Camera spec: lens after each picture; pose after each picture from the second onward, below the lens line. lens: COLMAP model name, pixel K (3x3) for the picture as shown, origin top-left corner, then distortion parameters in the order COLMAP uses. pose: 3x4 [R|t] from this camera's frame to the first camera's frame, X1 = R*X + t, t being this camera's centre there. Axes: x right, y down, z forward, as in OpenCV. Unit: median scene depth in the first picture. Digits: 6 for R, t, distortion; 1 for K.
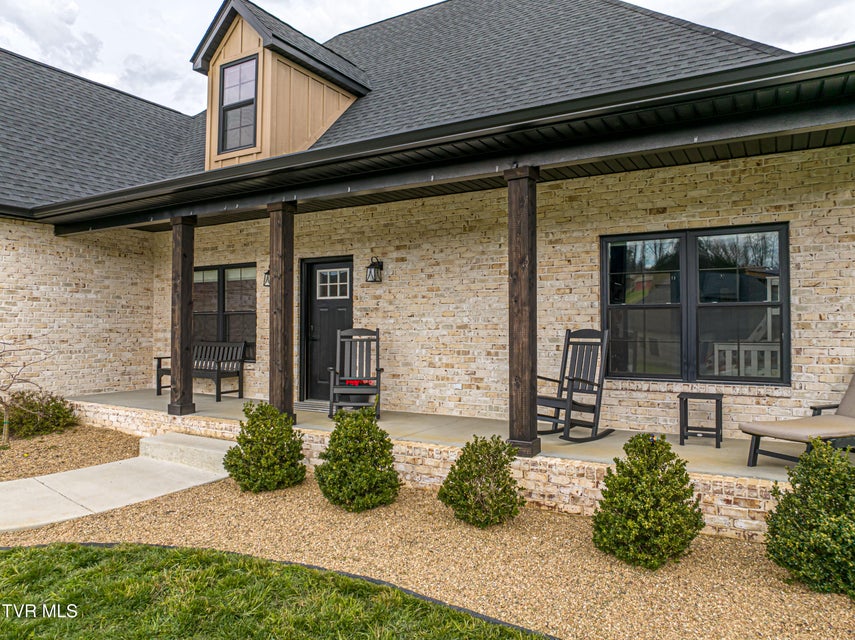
lens RADIAL K [[600.0, 0, 431.8], [0, 600.0, 315.6], [0, 0, 1]] dist [-0.039466, 0.000448]
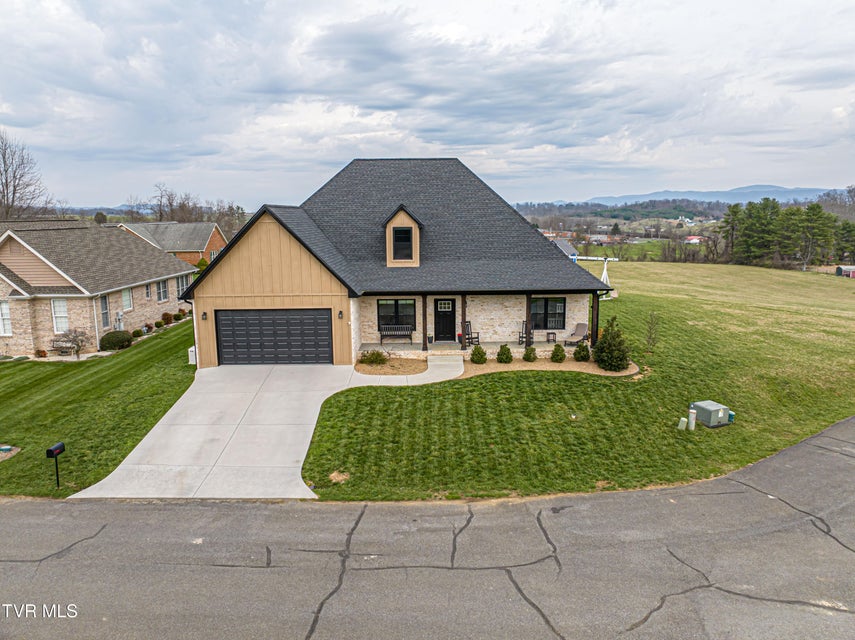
lens RADIAL K [[600.0, 0, 431.8], [0, 600.0, 315.6], [0, 0, 1]] dist [-0.039466, 0.000448]
pose [[0.855420, -0.097151, 0.508741, -2.051568], [0.000097, 0.982281, 0.187417, -0.664080], [-0.517934, -0.160271, 0.840272, -1.866535]]
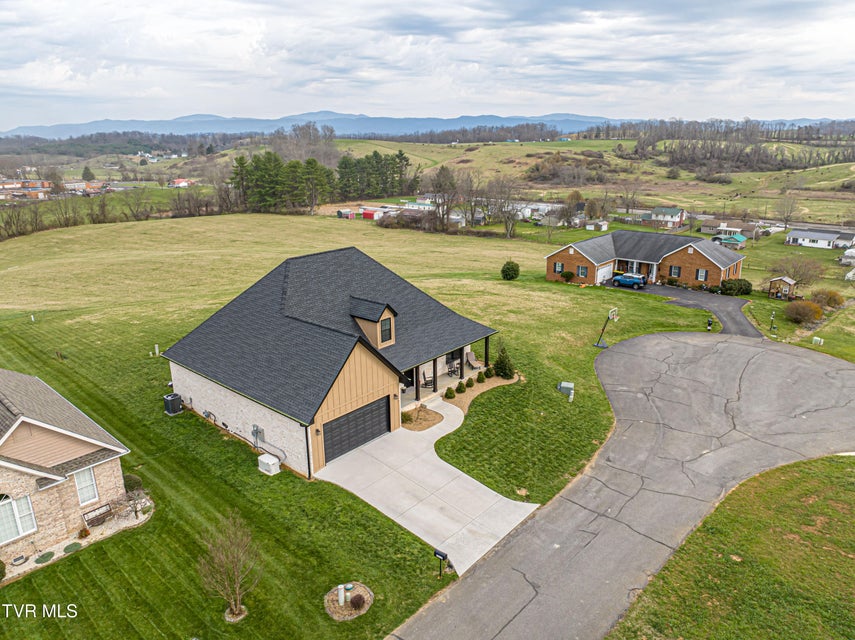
lens RADIAL K [[600.0, 0, 431.8], [0, 600.0, 315.6], [0, 0, 1]] dist [-0.039466, 0.000448]
pose [[0.174367, -0.285403, 0.942413, -4.766631], [-0.011634, 0.956410, 0.291794, -1.924307], [-0.984612, -0.061843, 0.163446, 0.076658]]
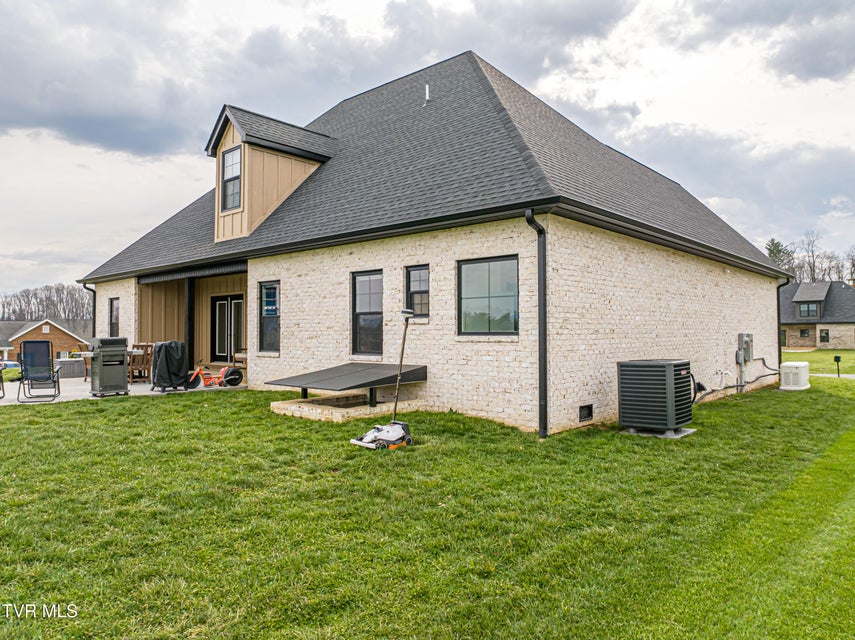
lens RADIAL K [[600.0, 0, 431.8], [0, 600.0, 315.6], [0, 0, 1]] dist [-0.039466, 0.000448]
pose [[-0.983122, 0.003511, 0.182919, -0.568656], [-0.006575, 0.998492, -0.054505, 0.113189], [-0.182835, -0.054788, -0.981616, 4.097082]]
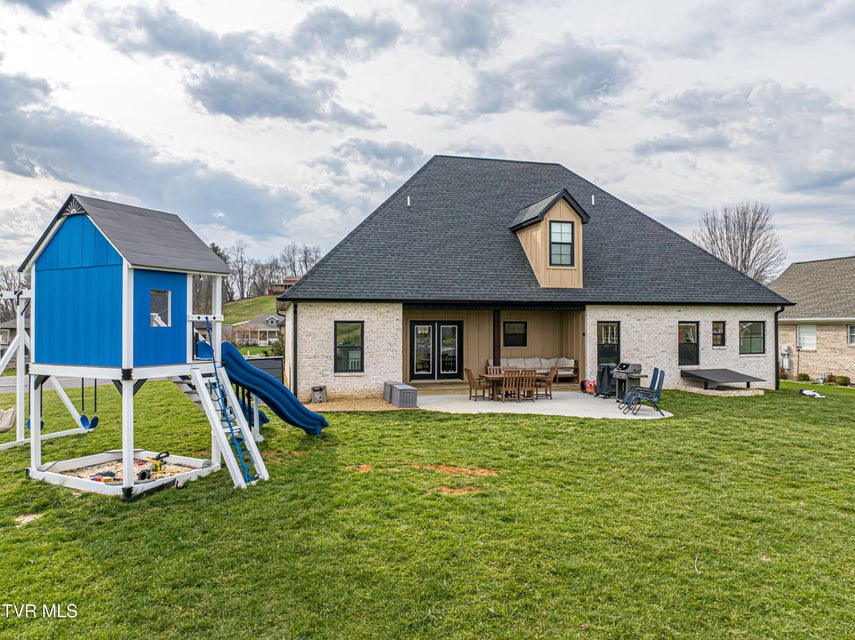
lens RADIAL K [[558.1, 0, 407.6], [0, 558.1, 296.6], [0, 0, 1]] dist [-0.042912, -0.000280]
pose [[-0.722653, -0.035076, -0.690321, 2.404285], [0.013768, 0.997783, -0.065112, -0.031022], [0.691074, -0.056558, -0.720568, 3.669675]]
